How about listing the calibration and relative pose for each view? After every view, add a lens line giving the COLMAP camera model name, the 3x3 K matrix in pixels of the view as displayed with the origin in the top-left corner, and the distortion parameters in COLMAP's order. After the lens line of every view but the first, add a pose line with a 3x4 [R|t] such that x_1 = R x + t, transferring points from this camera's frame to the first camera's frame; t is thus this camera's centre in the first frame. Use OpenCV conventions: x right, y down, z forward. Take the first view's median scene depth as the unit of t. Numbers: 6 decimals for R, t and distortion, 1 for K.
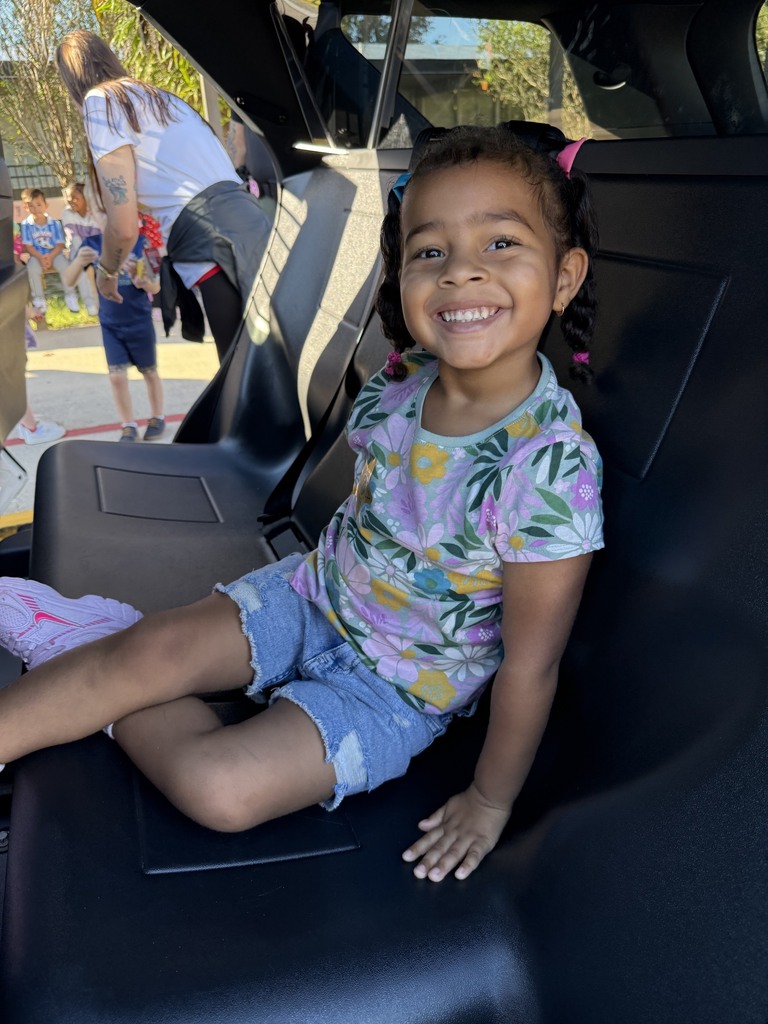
lens RADIAL K [[745.4, 0, 391.1], [0, 745.4, 508.5], [0, 0, 1]] dist [-0.007867, -0.002536]
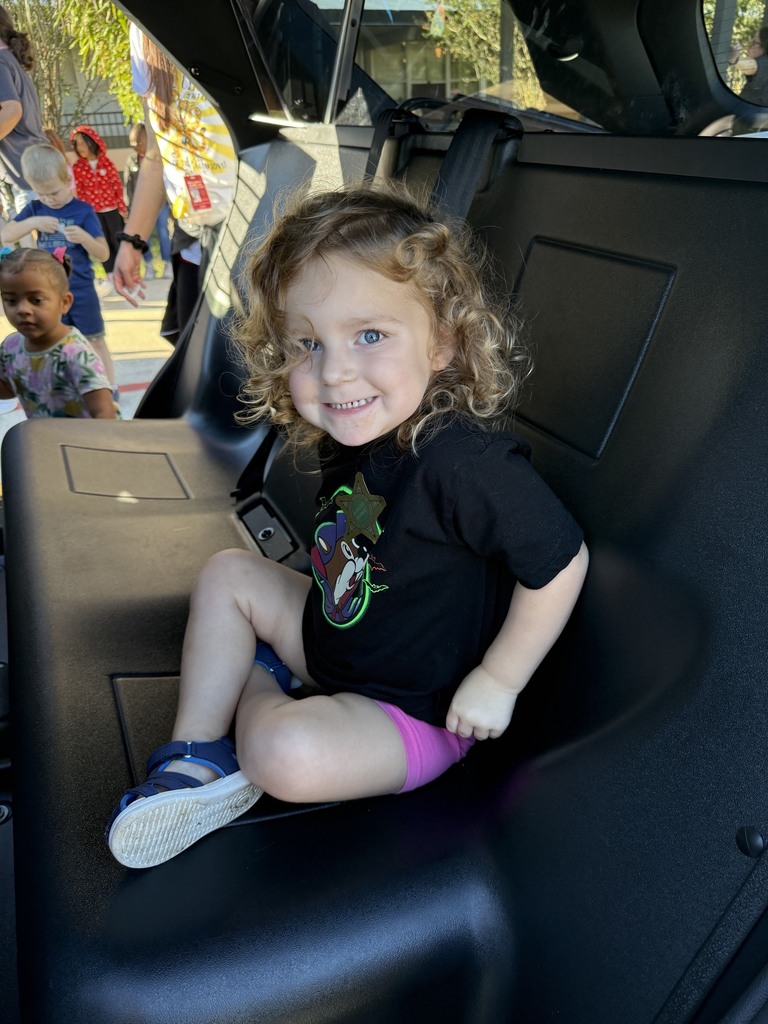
lens RADIAL K [[746.6, 0, 392.2], [0, 746.6, 509.1], [0, 0, 1]] dist [-0.009294, -0.003759]
pose [[0.998029, -0.023594, 0.058148, -0.011067], [0.020655, 0.998503, 0.050638, -0.010852], [-0.059256, -0.049337, 0.997023, -0.026437]]
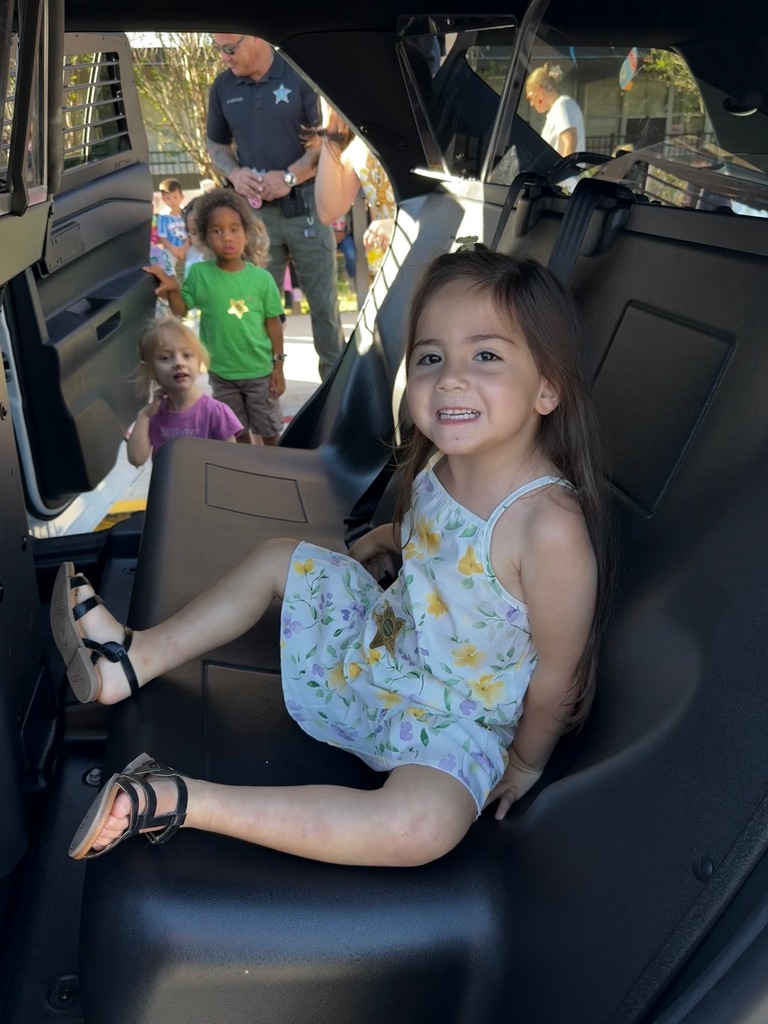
lens RADIAL K [[815.8, 0, 381.8], [0, 815.8, 508.8], [0, 0, 1]] dist [0.000978, -0.007700]
pose [[0.982823, 0.085524, -0.163540, 0.052860], [-0.088812, 0.995965, -0.012886, 0.002877], [0.161778, 0.027189, 0.986453, -0.115081]]
